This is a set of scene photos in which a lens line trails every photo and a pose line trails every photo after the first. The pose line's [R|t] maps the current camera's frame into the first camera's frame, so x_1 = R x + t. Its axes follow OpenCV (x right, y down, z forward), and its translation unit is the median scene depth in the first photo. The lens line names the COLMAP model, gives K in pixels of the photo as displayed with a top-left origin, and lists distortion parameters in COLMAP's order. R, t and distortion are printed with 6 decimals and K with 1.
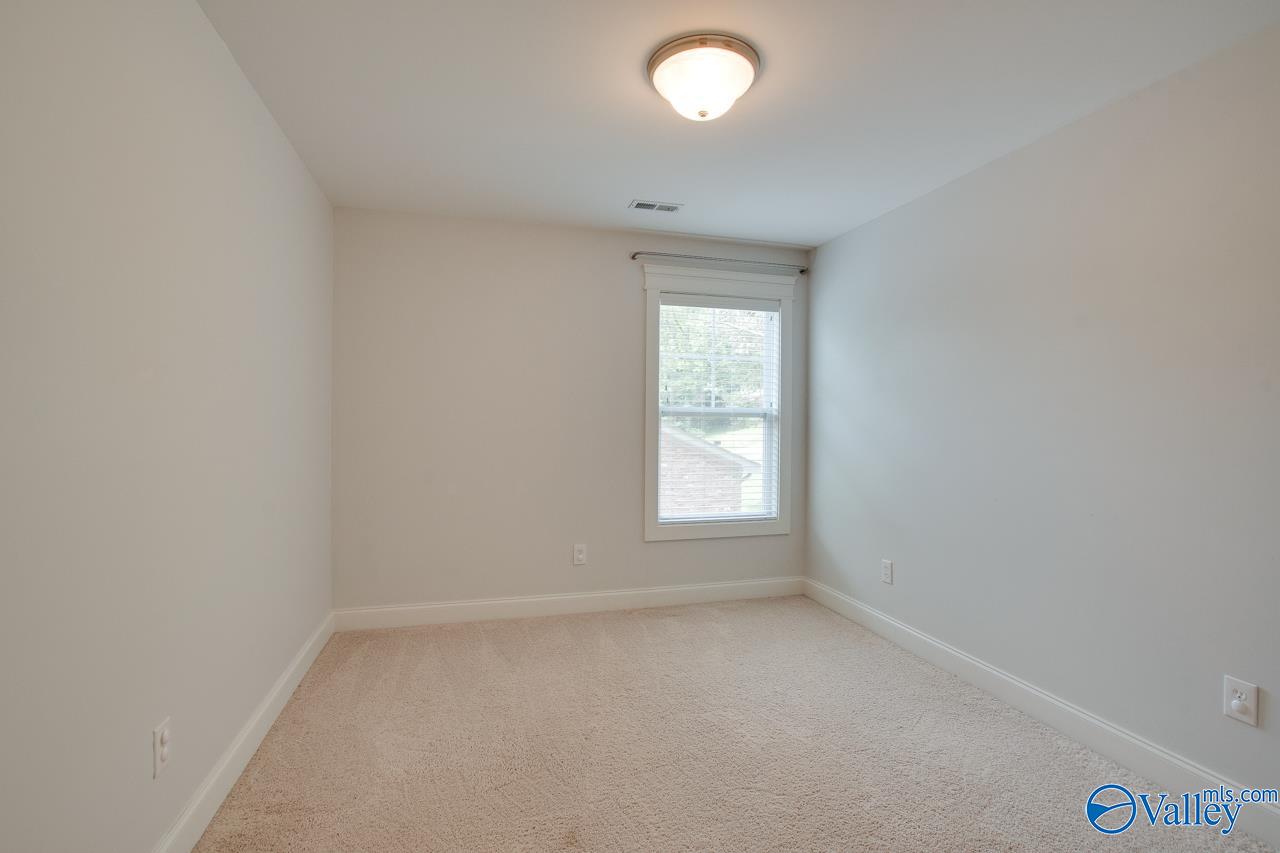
lens RADIAL K [[589.0, 0, 631.3], [0, 589.0, 424.5], [0, 0, 1]] dist [-0.028605, 0.000996]
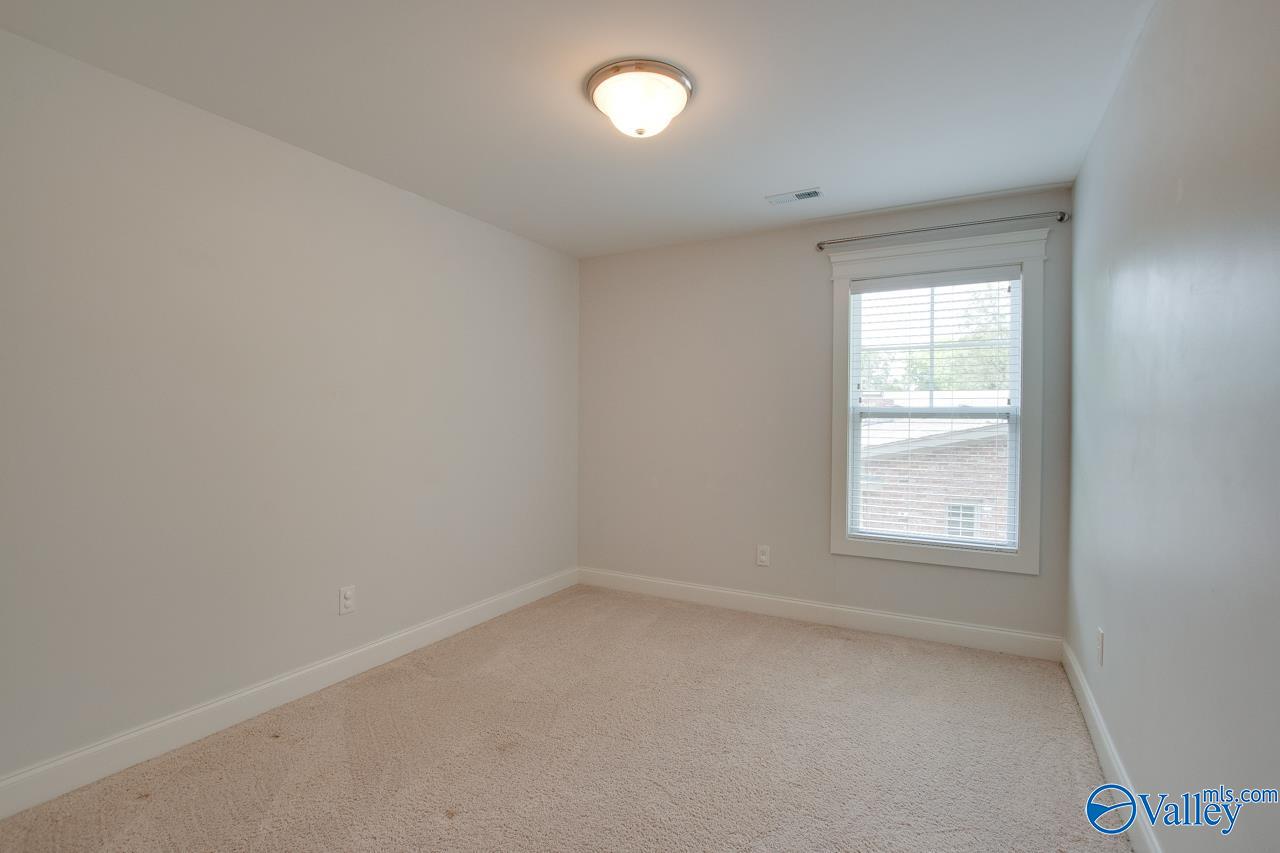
lens RADIAL K [[589.0, 0, 631.3], [0, 589.0, 424.5], [0, 0, 1]] dist [-0.028605, 0.000996]
pose [[0.711675, 0.002543, -0.702504, 0.440572], [-0.007217, 0.999967, -0.003691, 0.001947], [0.702471, 0.007697, 0.711670, 0.121470]]
